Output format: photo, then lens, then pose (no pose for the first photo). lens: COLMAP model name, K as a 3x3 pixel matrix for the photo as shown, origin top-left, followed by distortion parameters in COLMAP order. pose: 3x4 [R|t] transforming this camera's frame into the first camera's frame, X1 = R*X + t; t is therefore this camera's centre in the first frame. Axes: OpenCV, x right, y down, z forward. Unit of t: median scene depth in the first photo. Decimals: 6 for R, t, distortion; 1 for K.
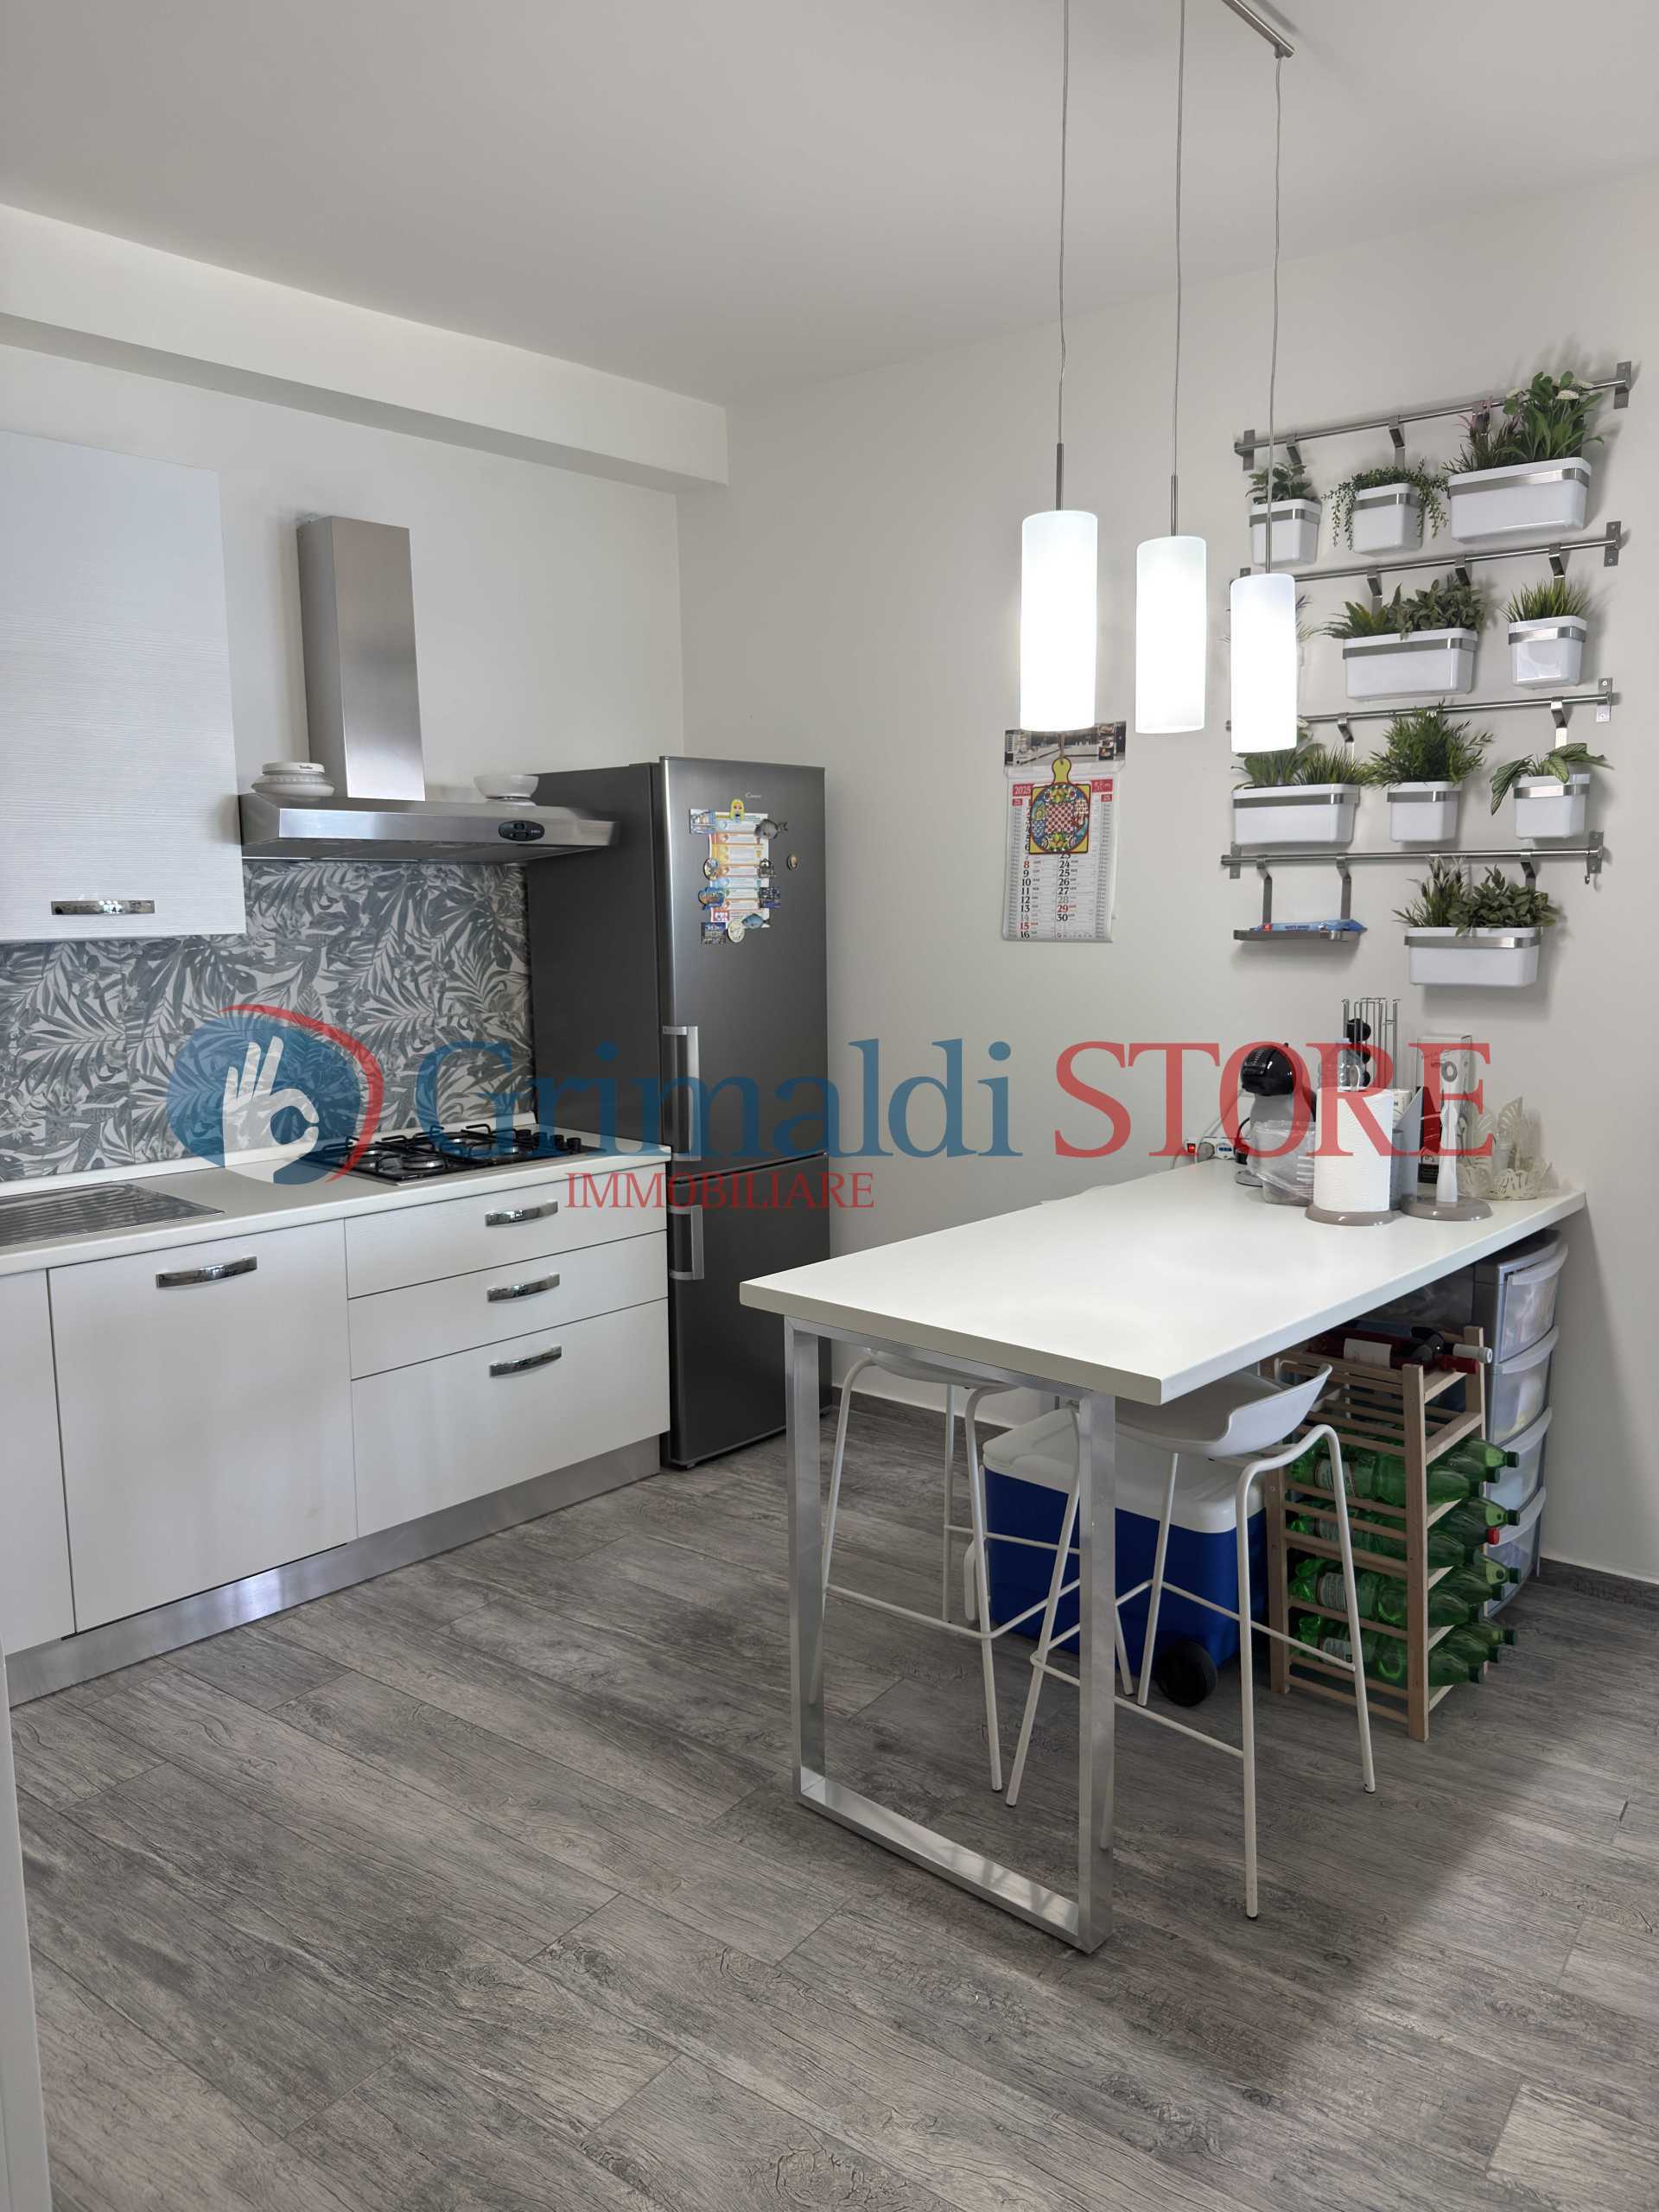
lens RADIAL K [[1567.2, 0, 825.6], [0, 1567.2, 1103.1], [0, 0, 1]] dist [0.037341, -0.035391]
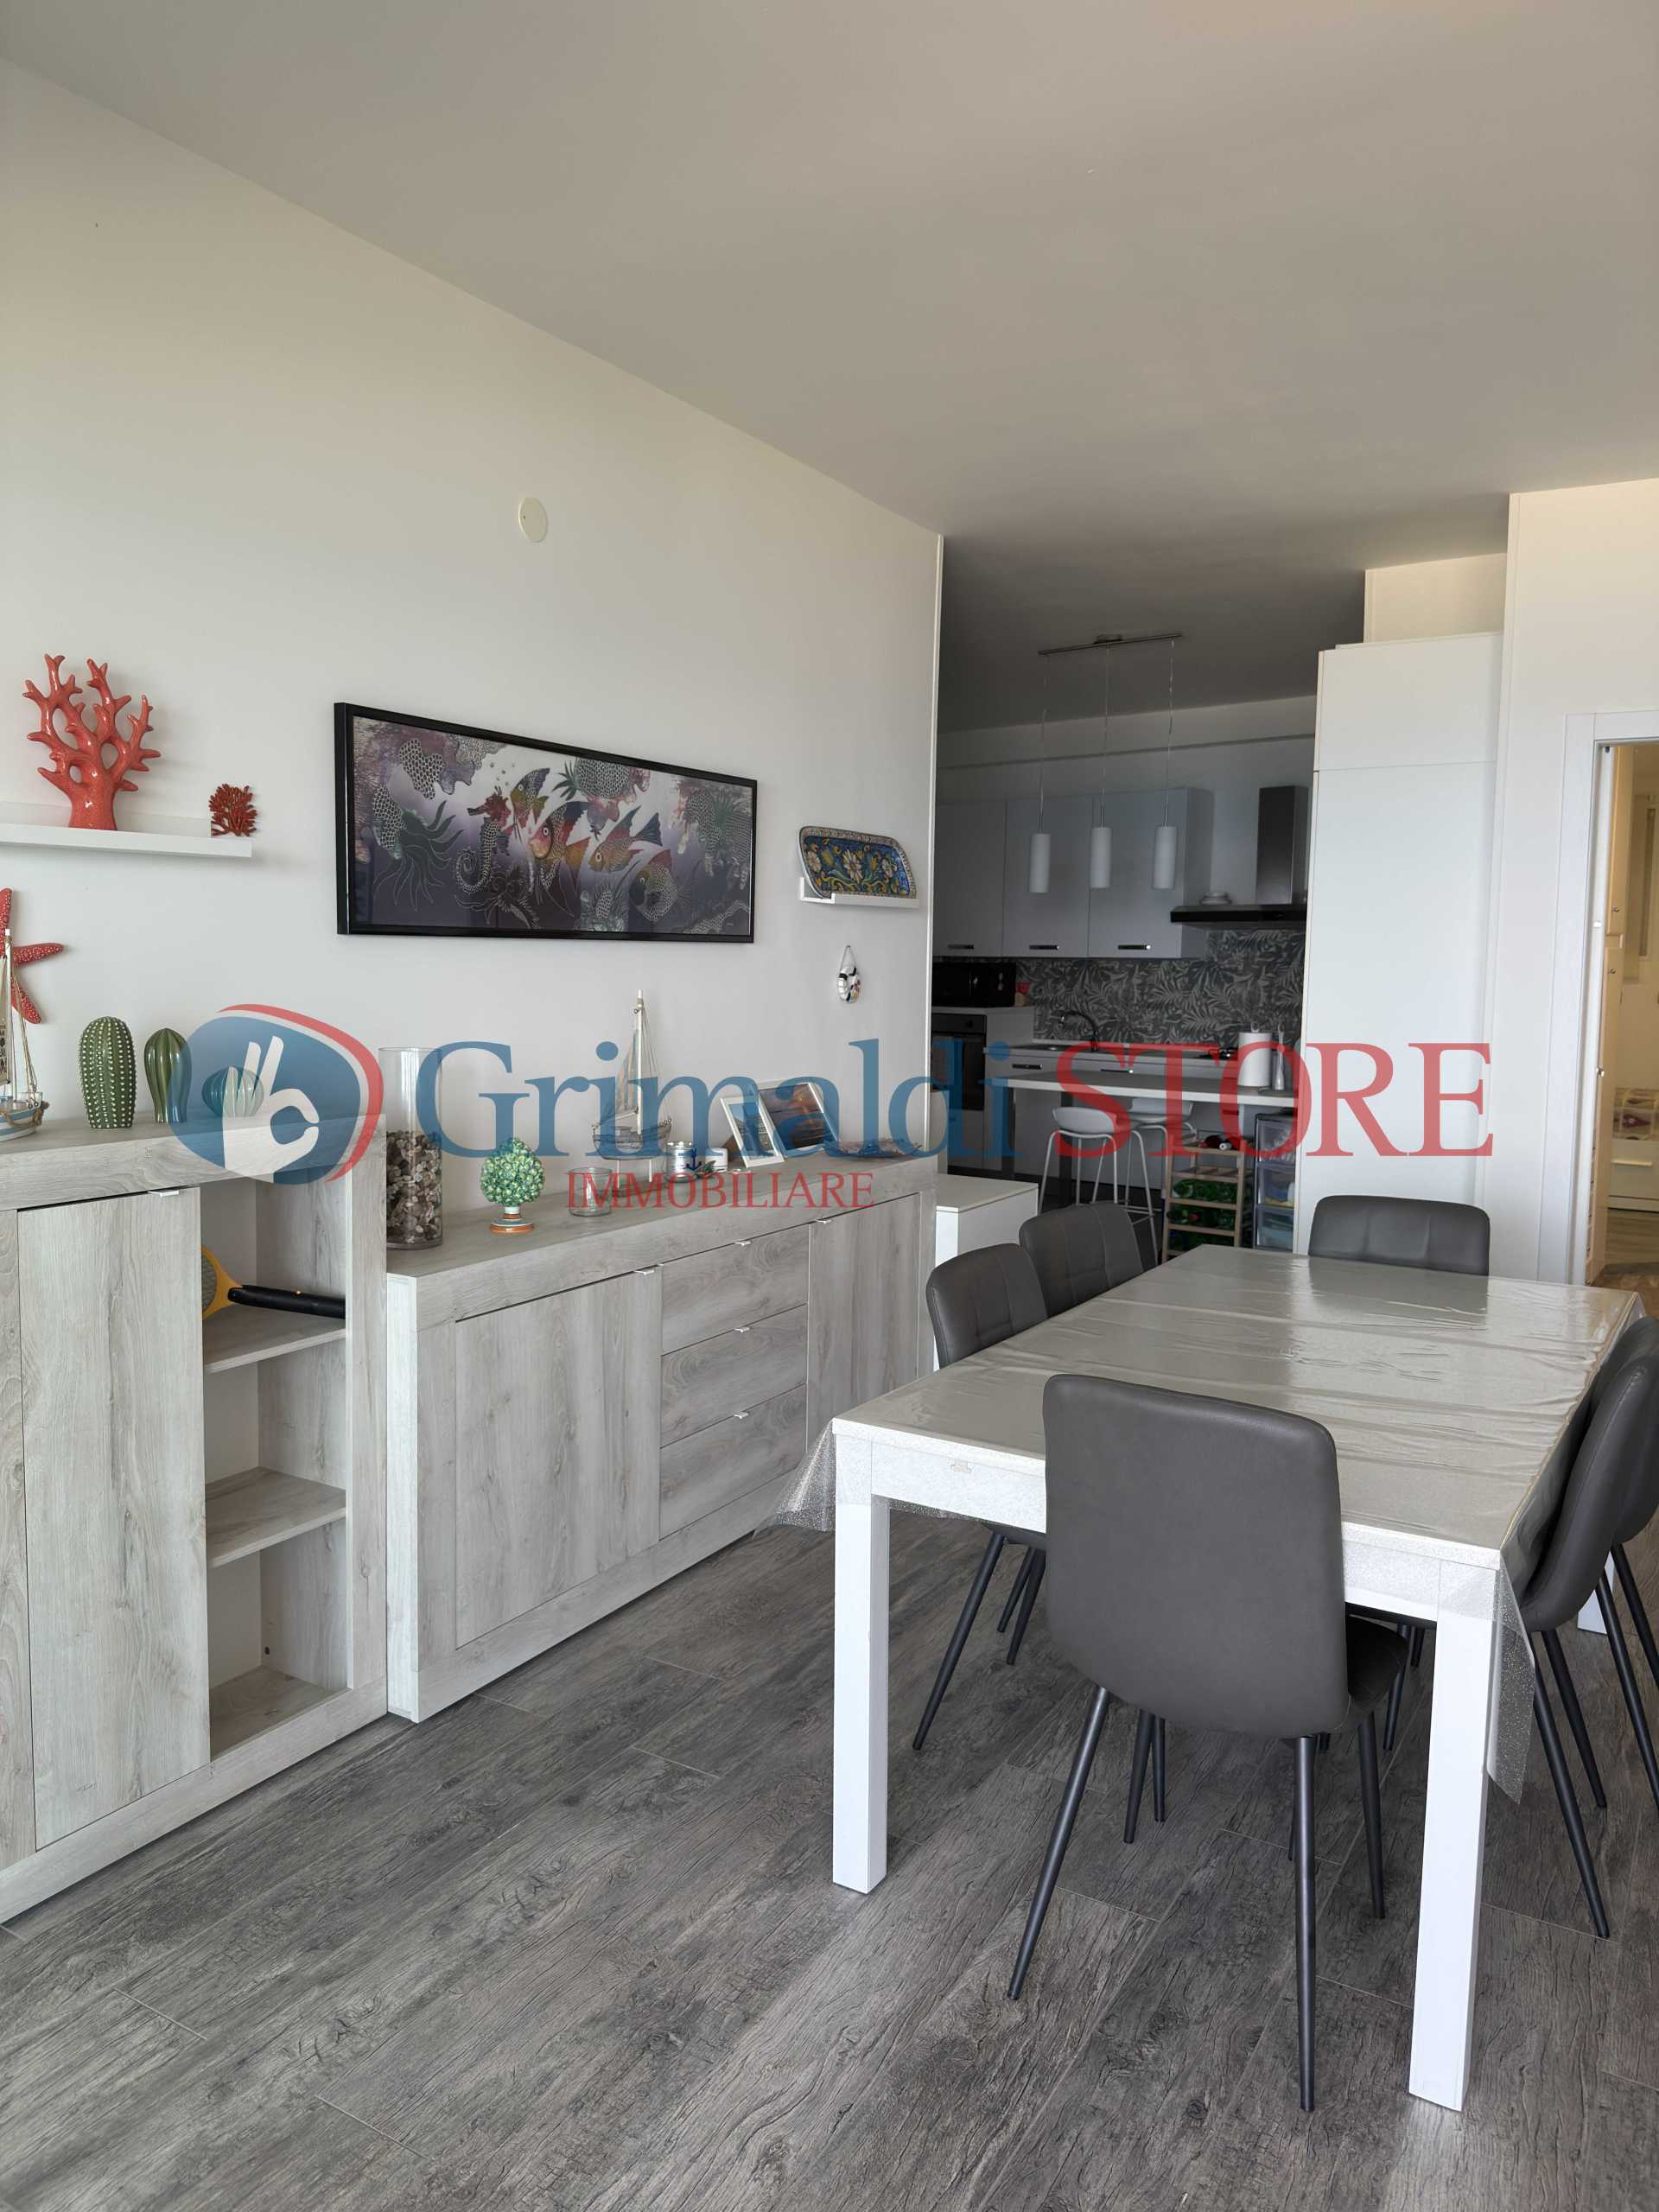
lens RADIAL K [[1567.2, 0, 814.6], [0, 1567.2, 1107.6], [0, 0, 1]] dist [0.037341, -0.035391]
pose [[0.080719, 0.107433, -0.990930, 2.163233], [-0.140172, 0.985518, 0.095428, -0.024404], [0.986832, 0.131197, 0.094609, 0.171377]]
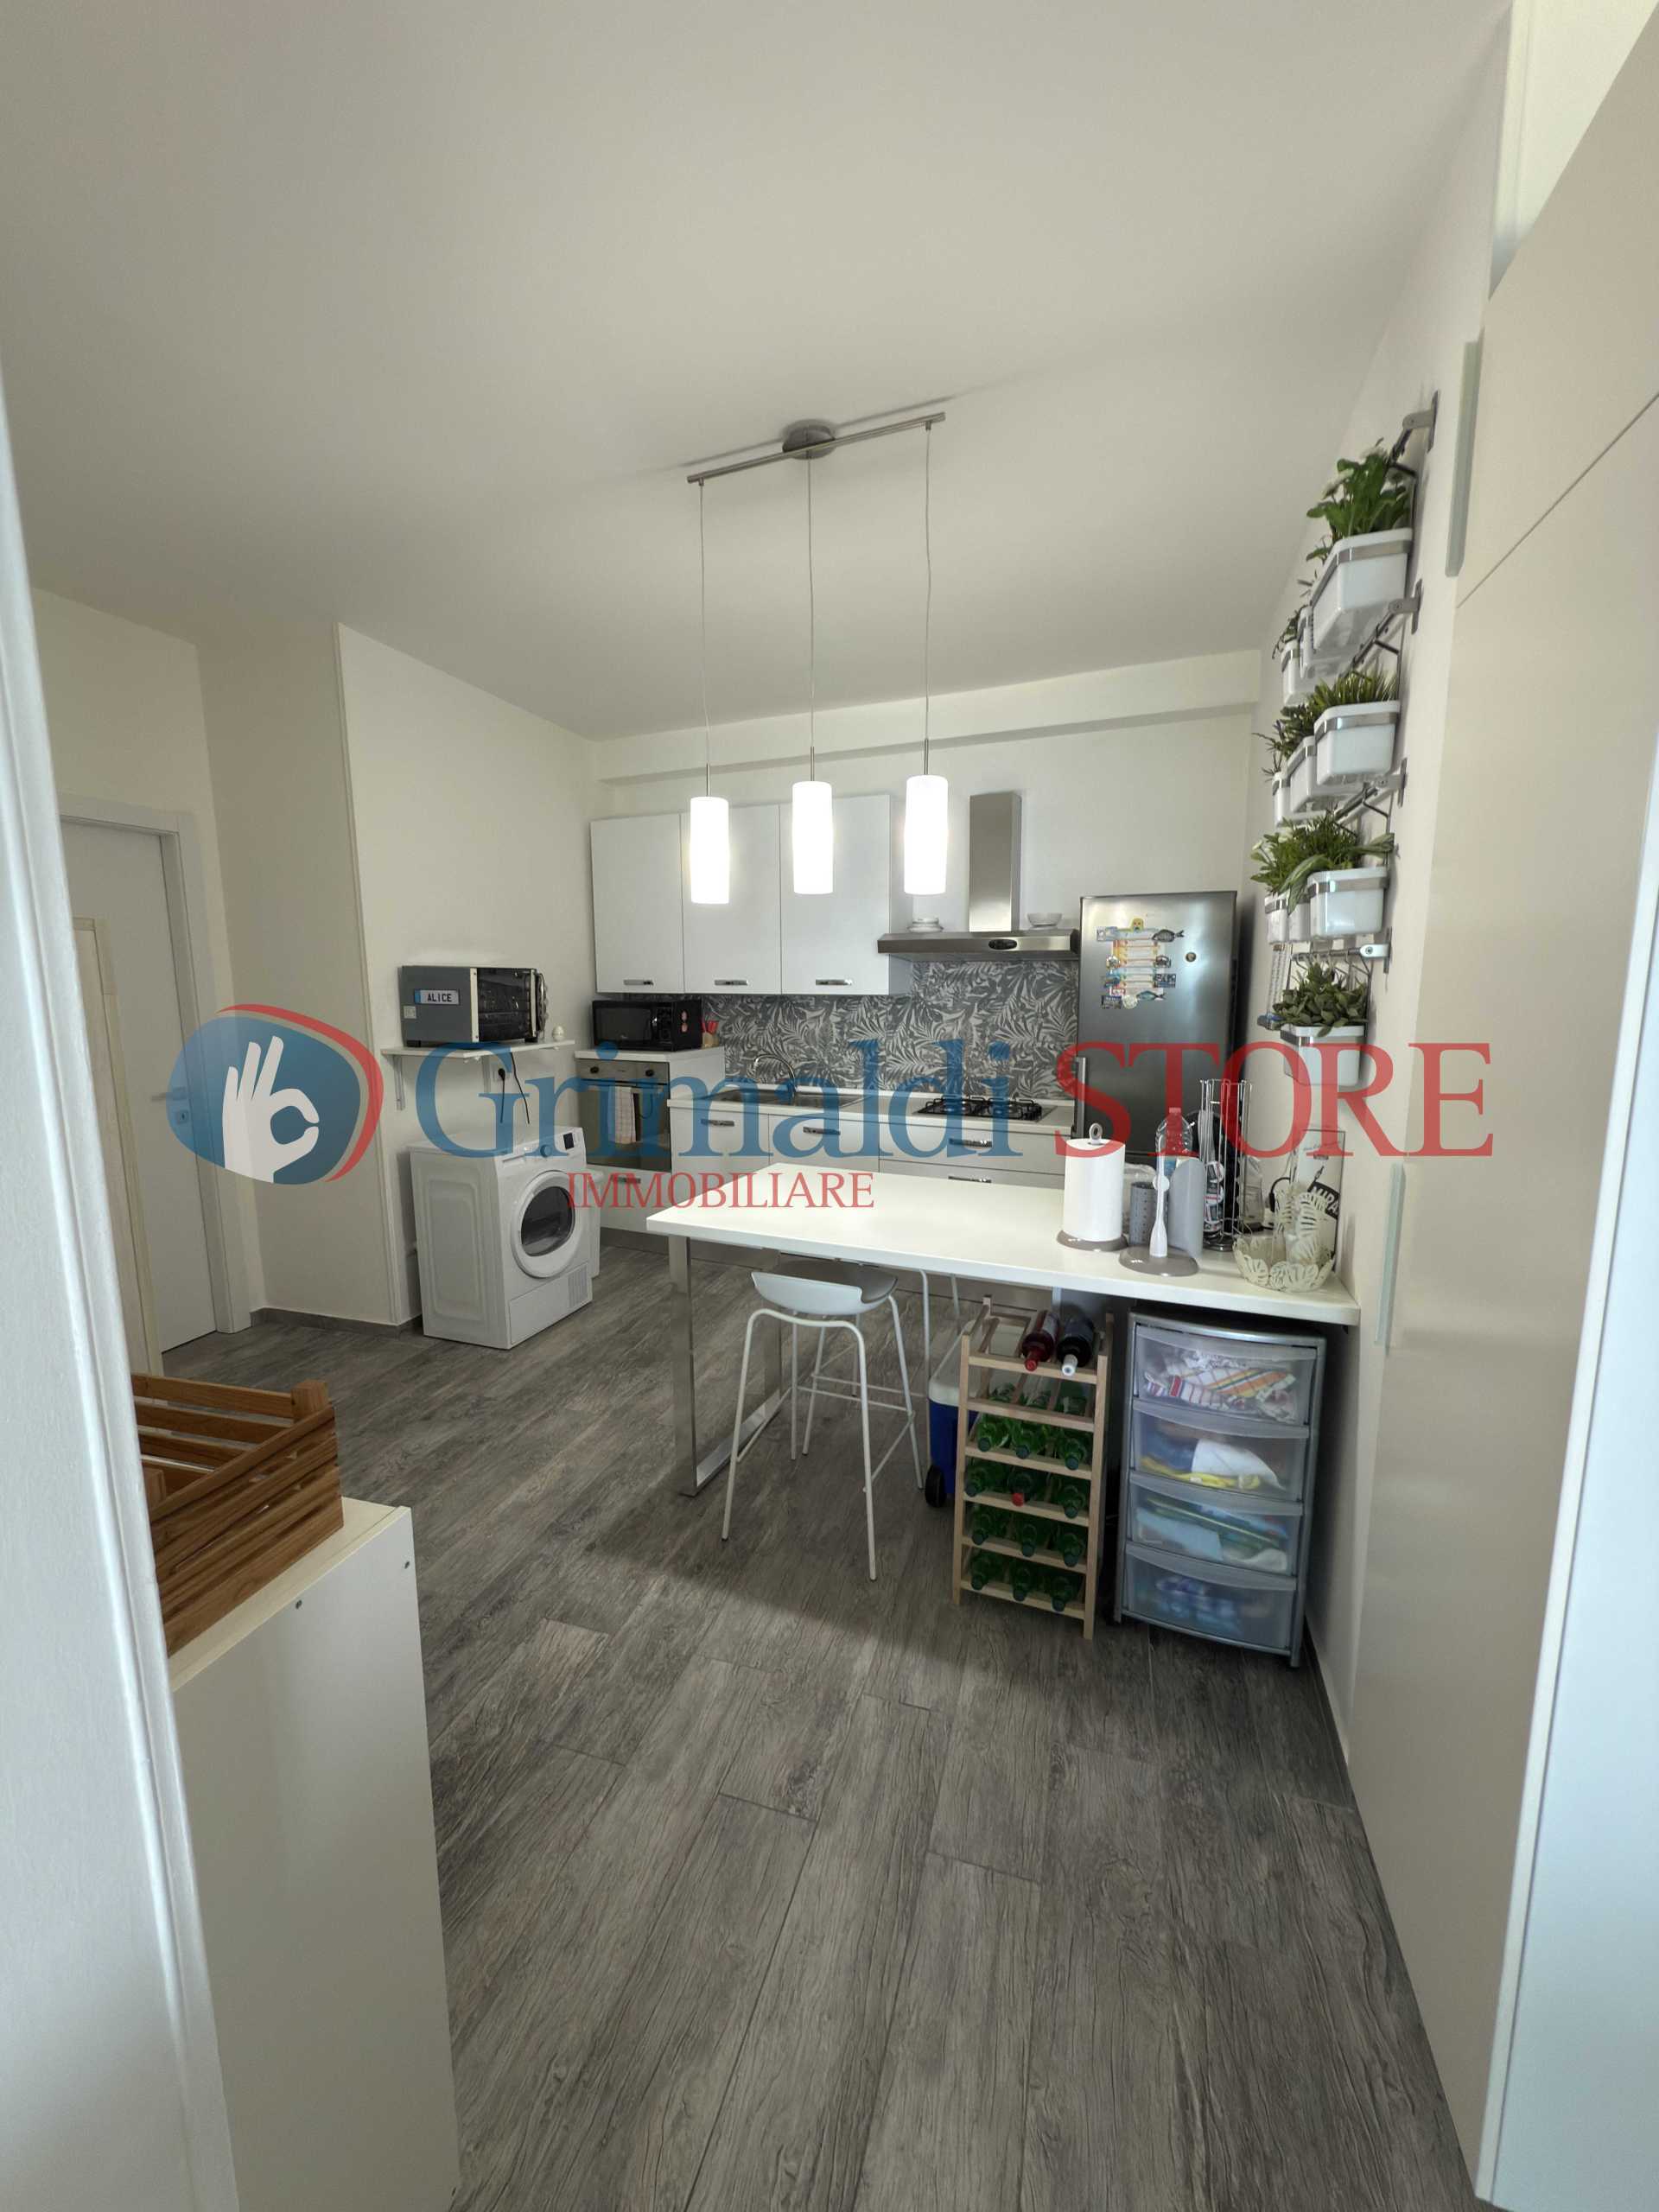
lens RADIAL K [[880.2, 0, 830.8], [0, 880.2, 1107.1], [0, 0, 1]] dist [-0.000952, 0.000923]
pose [[0.322596, 0.146581, -0.935118, 0.803948], [-0.125624, 0.985827, 0.111192, -0.075633], [0.938163, 0.081603, 0.336438, 0.490039]]
